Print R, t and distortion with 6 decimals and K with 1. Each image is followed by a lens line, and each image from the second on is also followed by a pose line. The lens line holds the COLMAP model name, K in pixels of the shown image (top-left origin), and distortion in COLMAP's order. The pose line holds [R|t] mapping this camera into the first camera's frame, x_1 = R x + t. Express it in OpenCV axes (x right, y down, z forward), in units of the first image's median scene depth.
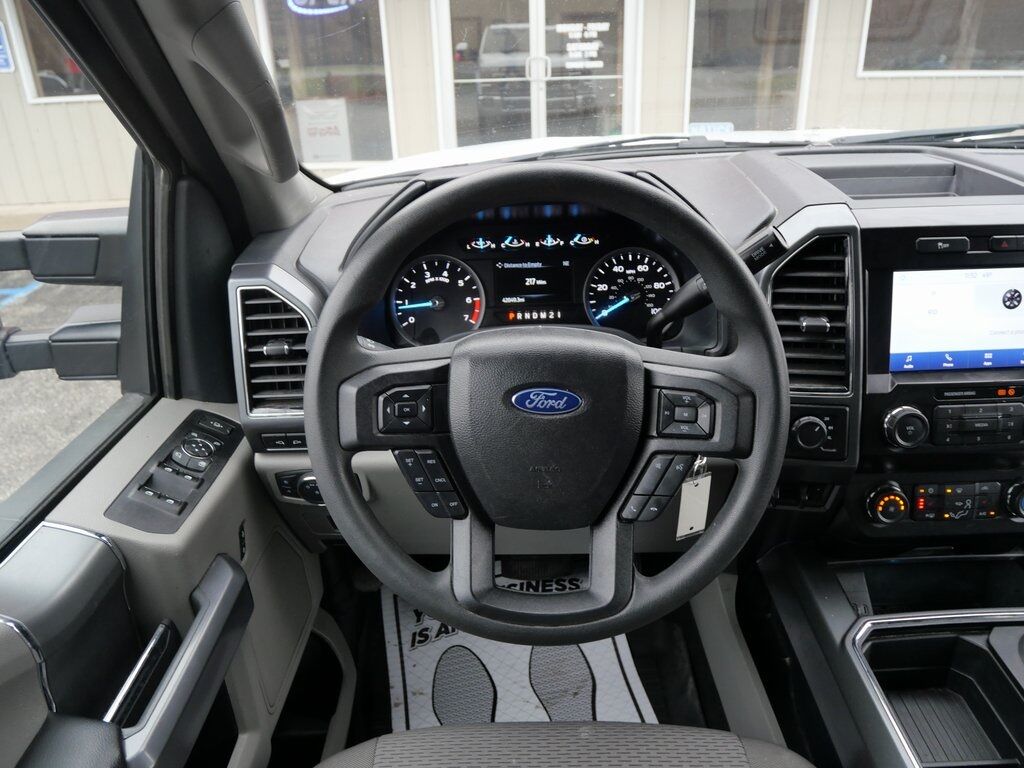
lens RADIAL K [[763.3, 0, 511.7], [0, 763.3, 385.3], [0, 0, 1]] dist [-0.065999, 0.027433]
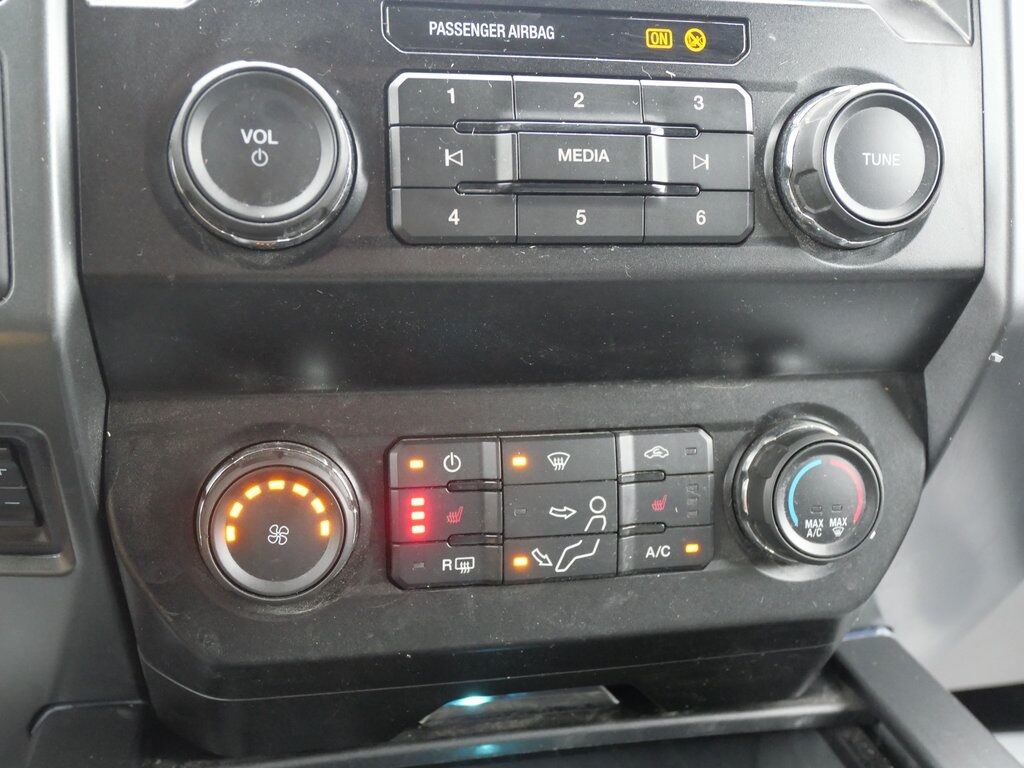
lens RADIAL K [[1014.7, 0, 510.1], [0, 1014.7, 382.7], [0, 0, 1]] dist [-0.009679, 0.000000]
pose [[0.974984, 0.005055, 0.222219, 0.438343], [0.028173, 0.988868, -0.146104, 0.143881], [-0.220484, 0.148709, 0.963988, 0.573078]]
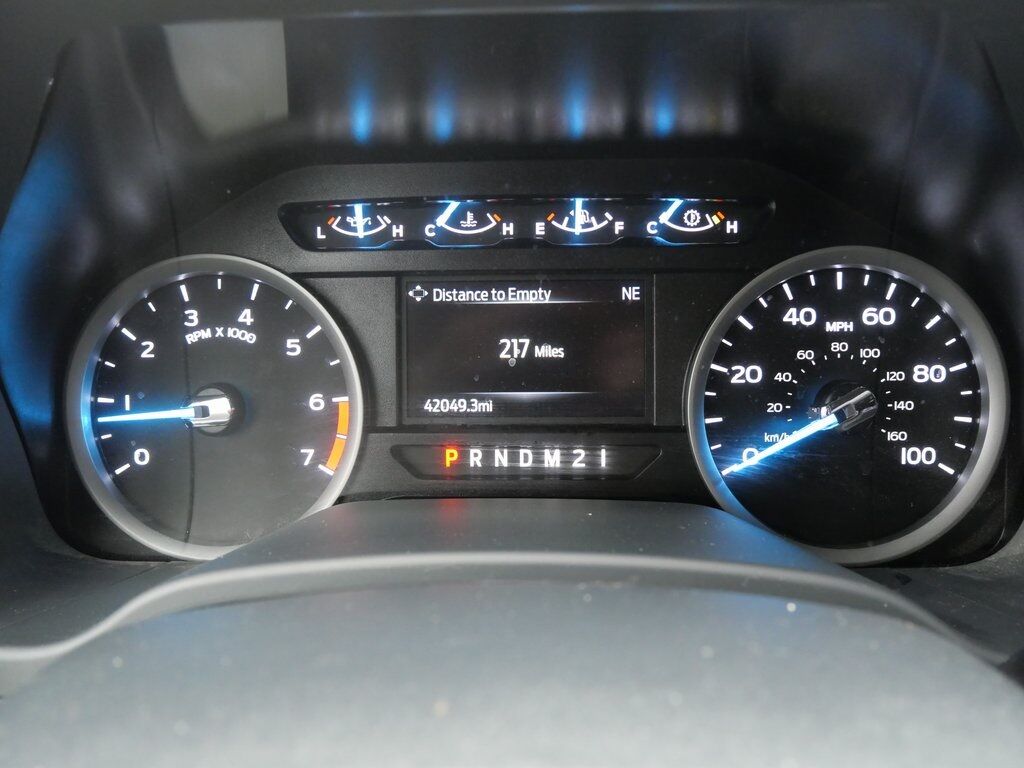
lens RADIAL K [[763.3, 0, 516.3], [0, 763.3, 388.2], [0, 0, 1]] dist [-0.065999, 0.027433]
pose [[0.999476, 0.028399, -0.015556, 0.031106], [-0.028589, 0.999518, -0.012137, -0.117554], [0.015204, 0.012576, 0.999805, 0.697315]]
